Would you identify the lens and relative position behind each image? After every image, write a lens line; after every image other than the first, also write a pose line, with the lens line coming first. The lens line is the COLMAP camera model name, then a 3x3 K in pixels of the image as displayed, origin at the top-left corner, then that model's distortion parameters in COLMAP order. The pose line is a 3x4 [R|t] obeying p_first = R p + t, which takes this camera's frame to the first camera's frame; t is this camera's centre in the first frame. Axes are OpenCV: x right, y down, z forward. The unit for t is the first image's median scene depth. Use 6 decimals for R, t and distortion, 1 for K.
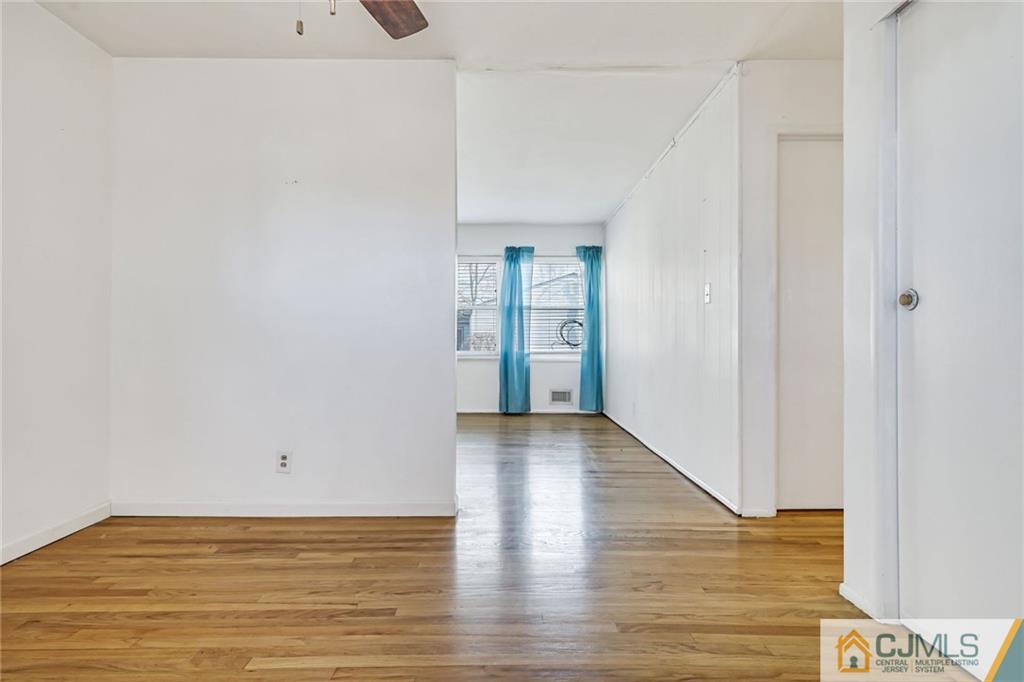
lens RADIAL K [[546.4, 0, 510.9], [0, 546.4, 341.1], [0, 0, 1]] dist [0.000870, 0.003674]
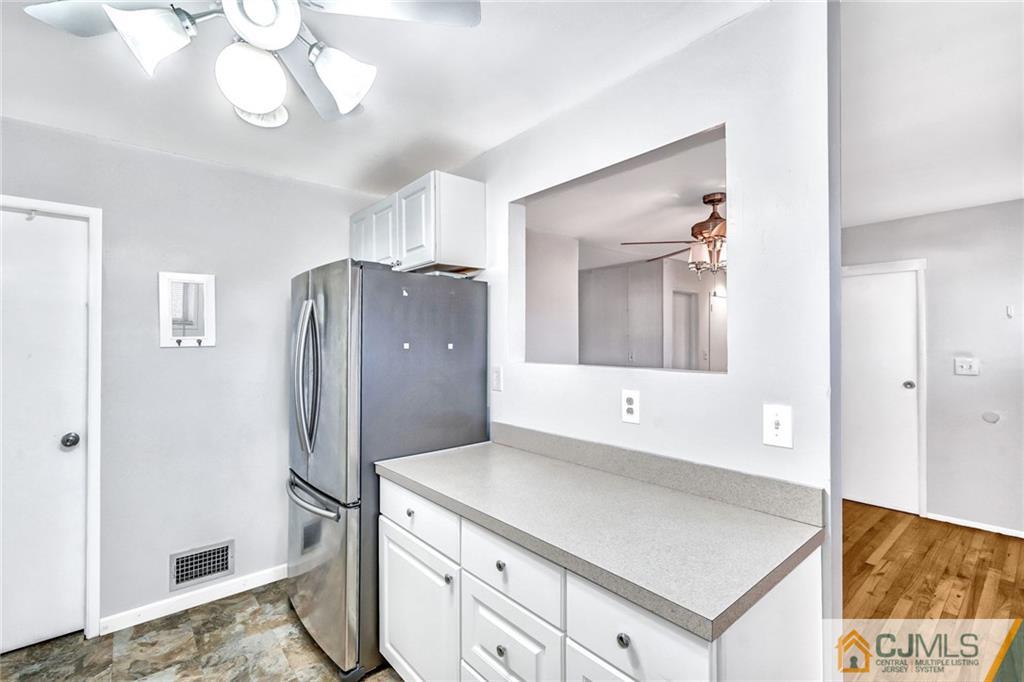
lens RADIAL K [[457.2, 0, 506.8], [0, 457.2, 341.8], [0, 0, 1]] dist [-0.005891, 0.002511]
pose [[0.770844, -0.004589, 0.637007, -1.338025], [0.004381, 0.999989, 0.001903, -0.182355], [-0.637008, 0.001324, 0.770856, -0.032152]]
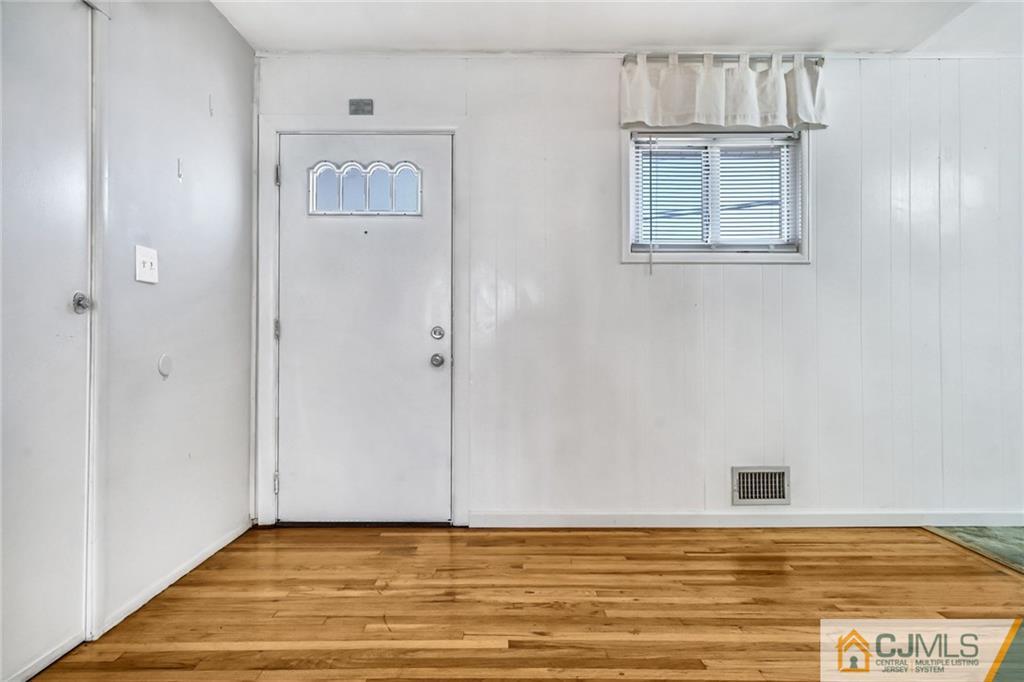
lens RADIAL K [[620.3, 0, 511.3], [0, 620.3, 339.0], [0, 0, 1]] dist [0.001032, -0.001028]
pose [[-0.999988, -0.003731, -0.003088, -0.028375], [-0.003685, 0.999888, -0.014529, 0.002702], [0.003142, -0.014517, -0.999890, 0.942764]]
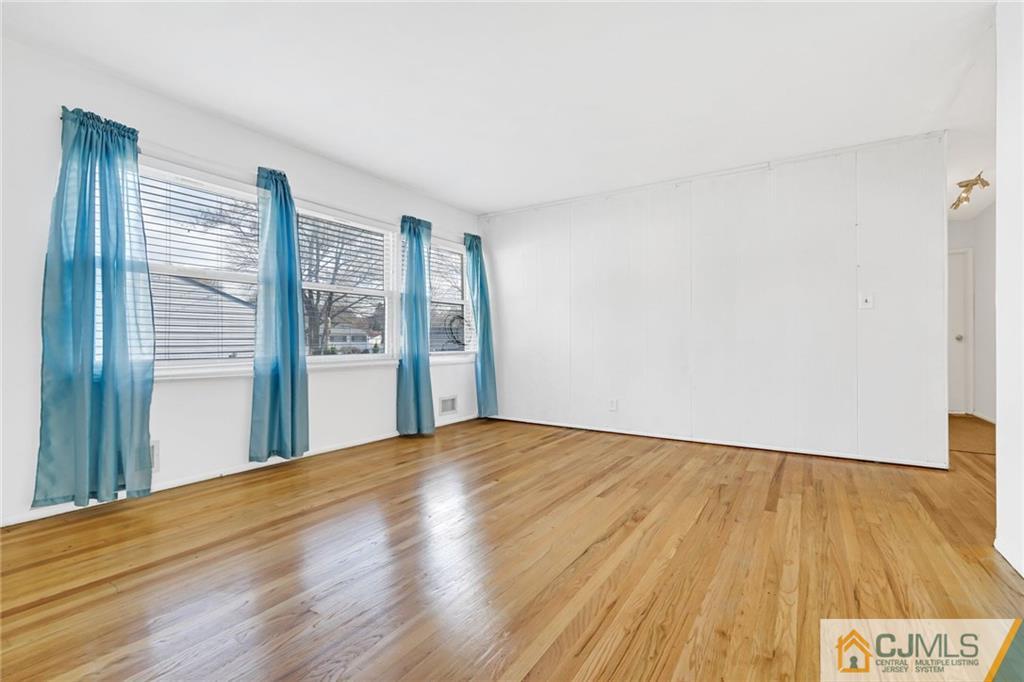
lens RADIAL K [[457.2, 0, 513.5], [0, 457.2, 336.7], [0, 0, 1]] dist [-0.005891, 0.002511]
pose [[0.545933, 0.008136, 0.837789, -1.169699], [-0.001304, 0.999960, -0.008862, 0.001818], [-0.837828, 0.003746, 0.545922, 1.360748]]
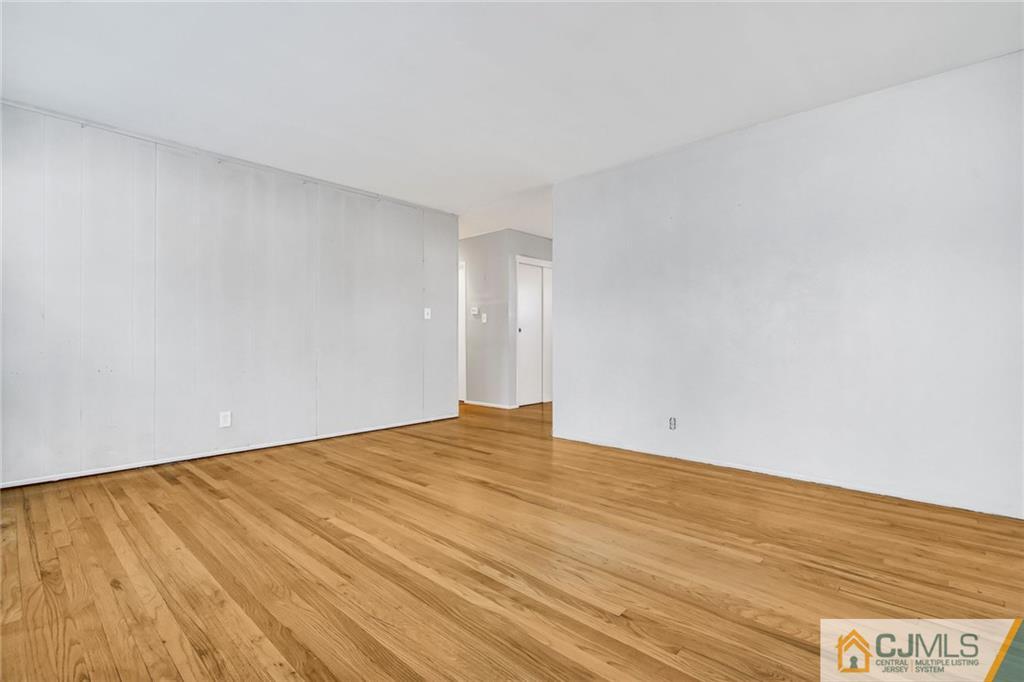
lens RADIAL K [[457.2, 0, 514.9], [0, 457.2, 338.7], [0, 0, 1]] dist [-0.005891, 0.002511]
pose [[-0.735962, 0.004364, 0.677009, -1.110748], [-0.001859, 0.999962, -0.008466, 0.005792], [-0.677021, -0.007489, -0.735926, 2.388943]]
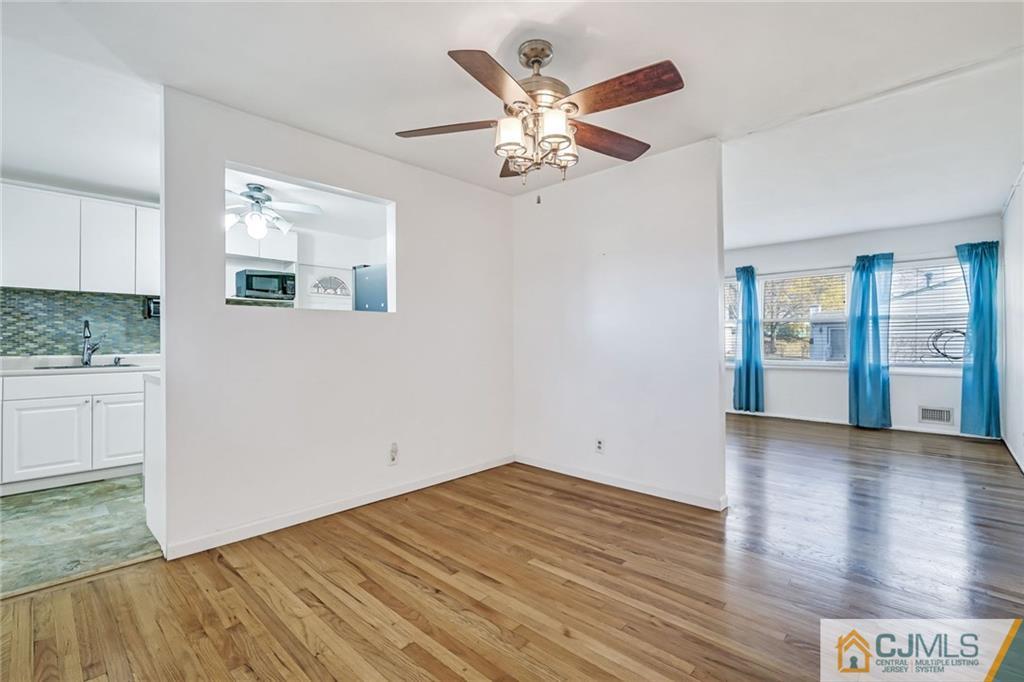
lens RADIAL K [[457.2, 0, 510.7], [0, 457.2, 339.2], [0, 0, 1]] dist [-0.005891, 0.002511]
pose [[0.720190, -0.009599, -0.693710, 0.284651], [0.008482, 0.999951, -0.005031, -0.064192], [0.693725, -0.002261, 0.720237, -0.054705]]
